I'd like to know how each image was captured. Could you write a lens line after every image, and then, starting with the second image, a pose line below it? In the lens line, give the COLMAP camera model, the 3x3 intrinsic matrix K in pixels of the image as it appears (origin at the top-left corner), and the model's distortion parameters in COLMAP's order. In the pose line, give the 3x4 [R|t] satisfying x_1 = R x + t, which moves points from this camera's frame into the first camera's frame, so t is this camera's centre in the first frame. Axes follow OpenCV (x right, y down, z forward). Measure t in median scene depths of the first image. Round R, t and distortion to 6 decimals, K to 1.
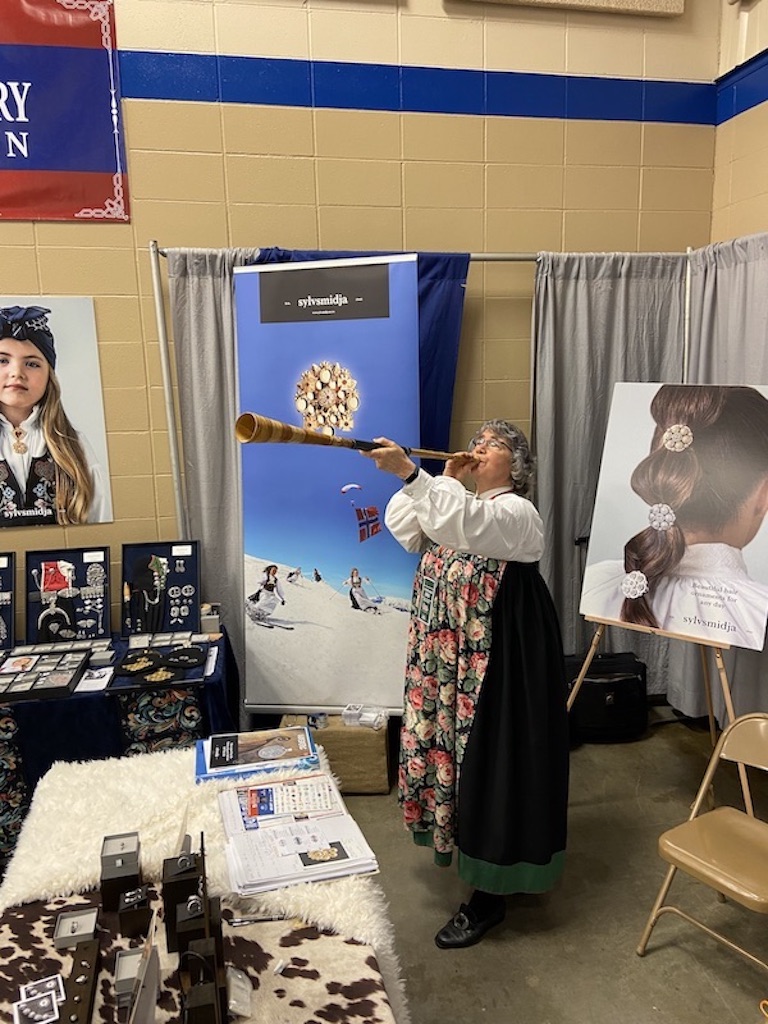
lens RADIAL K [[826.8, 0, 388.5], [0, 826.8, 515.0], [0, 0, 1]] dist [0.116733, -0.106223]
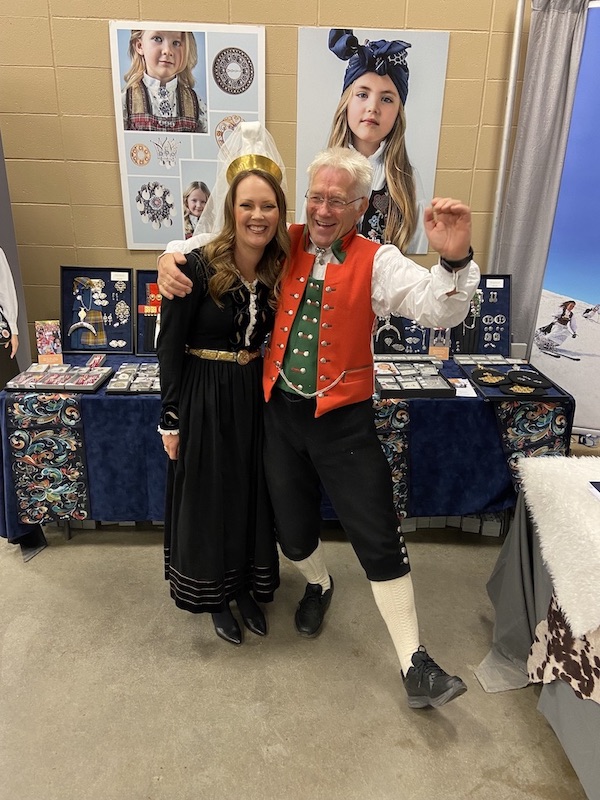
lens RADIAL K [[645.9, 0, 301.2], [0, 645.9, 405.3], [0, 0, 1]] dist [0.116733, -0.106223]
pose [[0.989301, 0.094285, -0.111324, -0.399066], [-0.067887, 0.972965, 0.220750, 0.026257], [0.129128, -0.210831, 0.968956, 0.069871]]
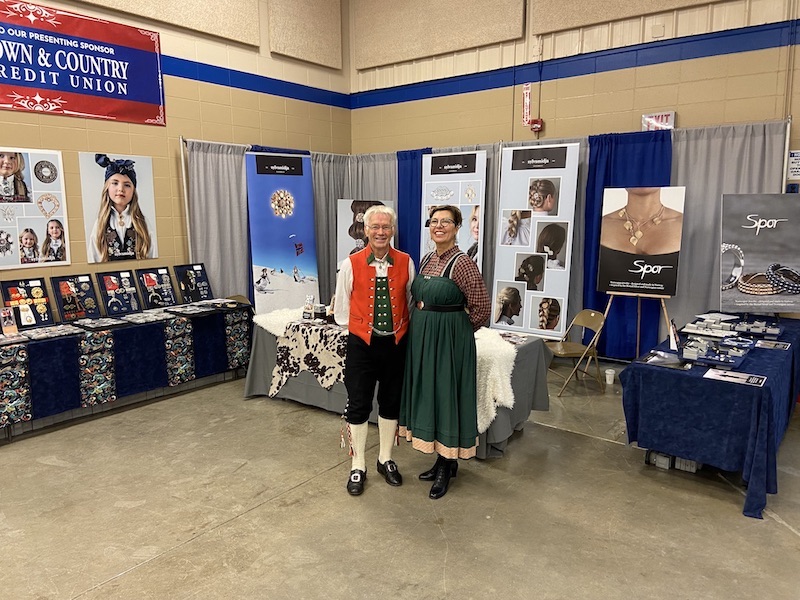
lens RADIAL K [[645.9, 0, 402.7], [0, 645.9, 302.9], [0, 0, 1]] dist [0.116733, -0.106223]
pose [[0.751251, -0.080443, 0.655096, -1.035860], [0.087588, 0.995917, 0.021851, 0.153625], [-0.654179, 0.040963, 0.755229, -0.766101]]
